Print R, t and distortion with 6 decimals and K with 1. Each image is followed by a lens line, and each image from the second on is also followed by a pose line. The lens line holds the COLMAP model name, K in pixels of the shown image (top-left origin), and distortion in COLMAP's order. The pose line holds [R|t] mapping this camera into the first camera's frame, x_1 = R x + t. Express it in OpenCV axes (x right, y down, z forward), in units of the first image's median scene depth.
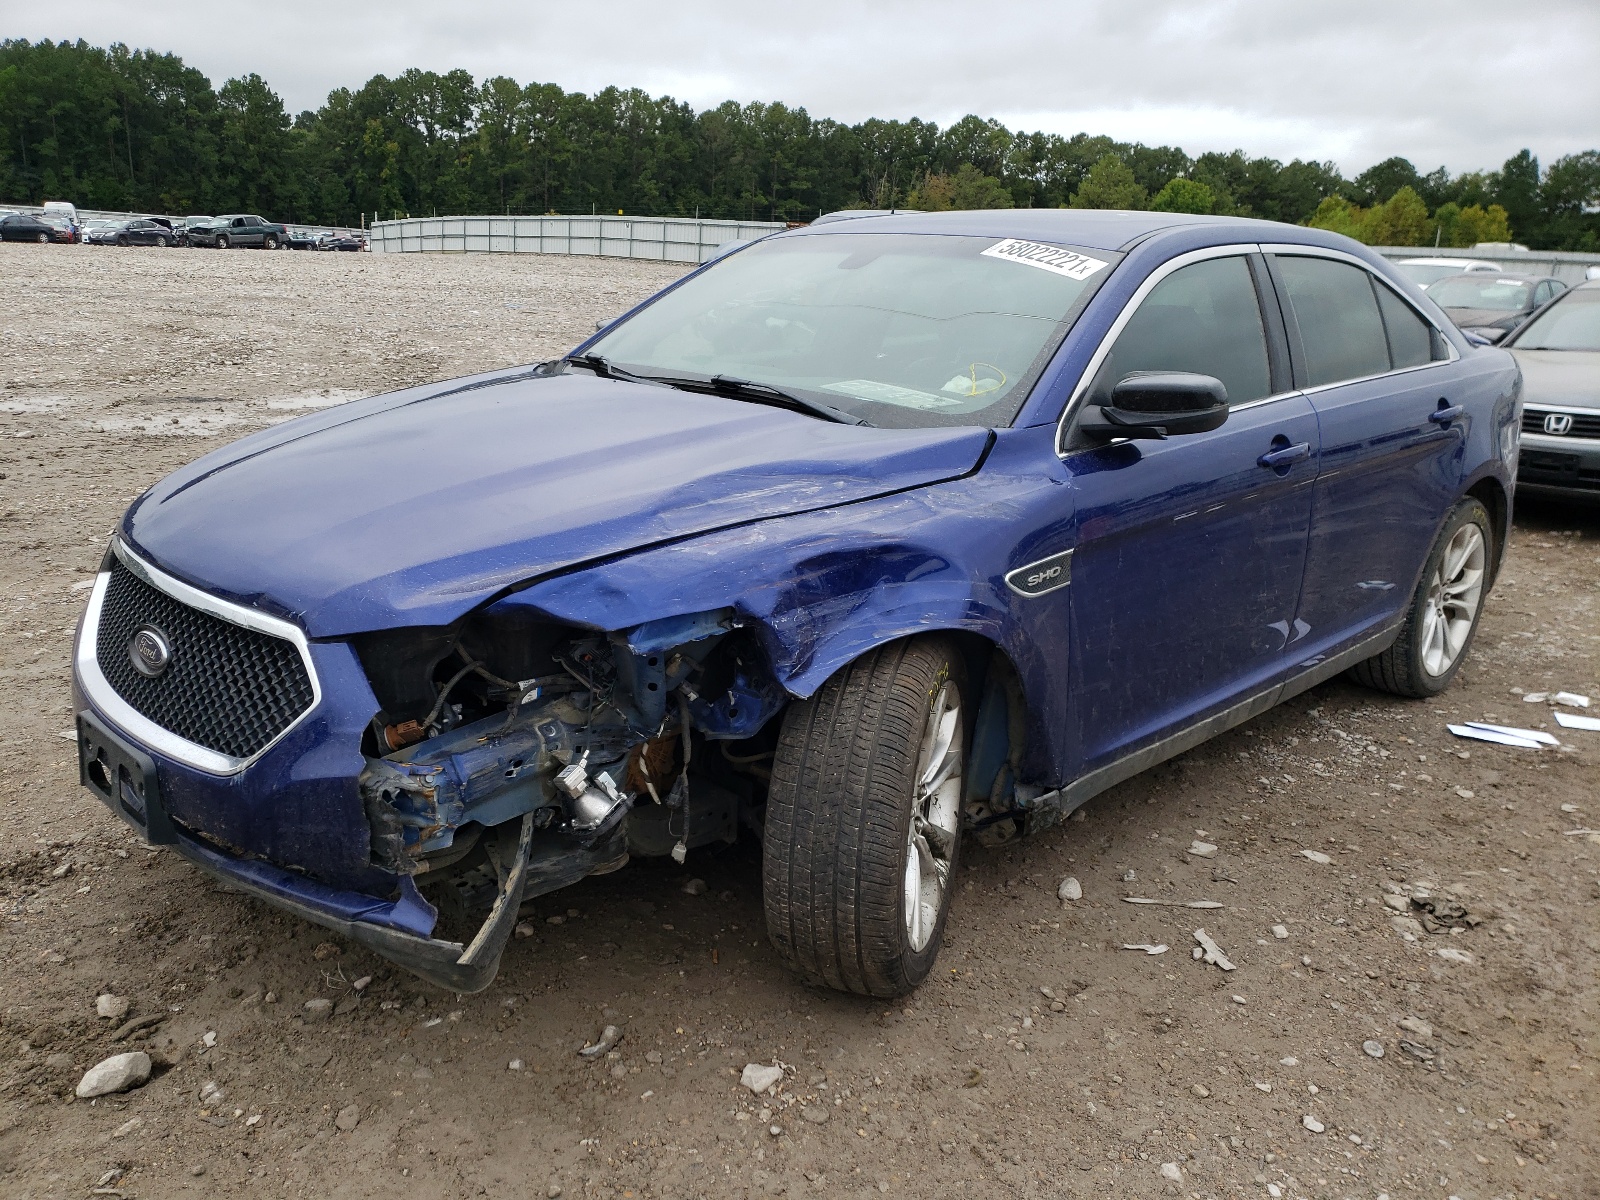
lens RADIAL K [[1162.9, 0, 800.0], [0, 1162.9, 600.0], [0, 0, 1]] dist [0.094210, -0.002492]
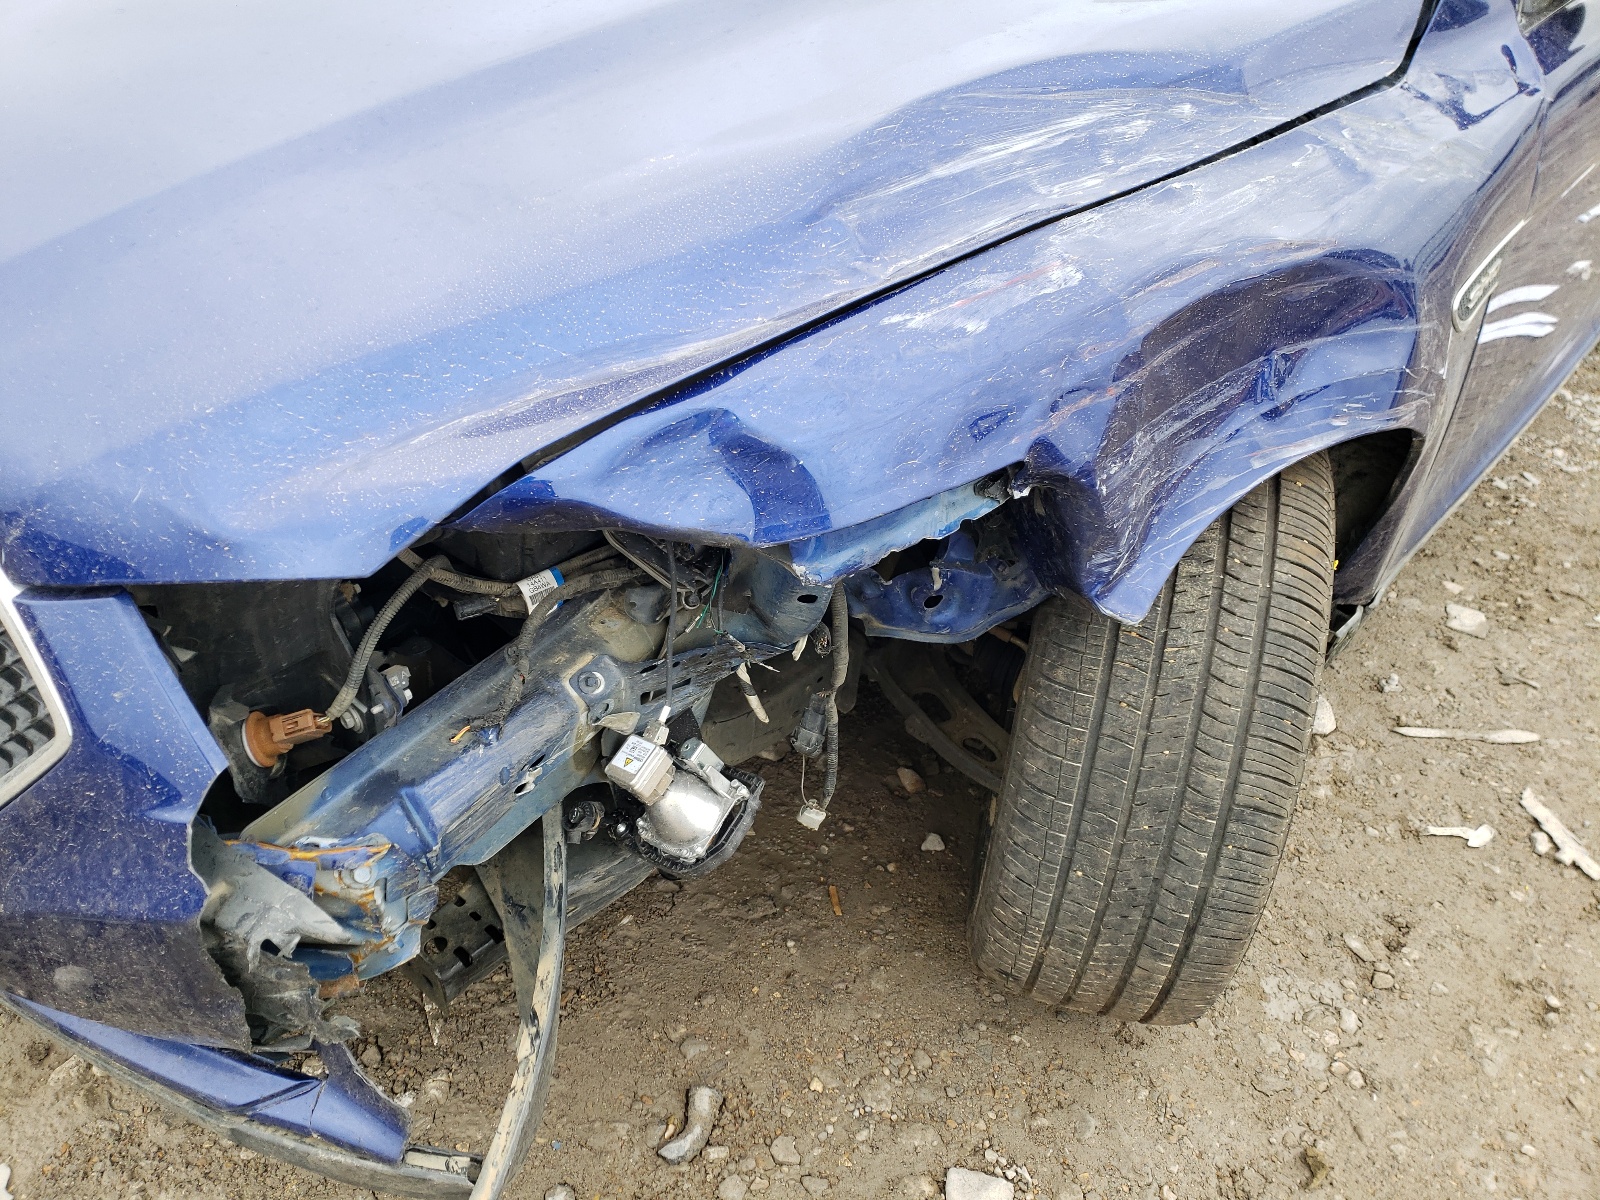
lens RADIAL K [[1290.3, 0, 800.0], [0, 1290.3, 600.0], [0, 0, 1]] dist [0.018496, -0.002861]
pose [[0.998135, -0.008547, 0.060447, -0.158335], [-0.013348, 0.935643, 0.352696, -0.104671], [-0.059571, -0.352845, 0.933783, 0.506196]]
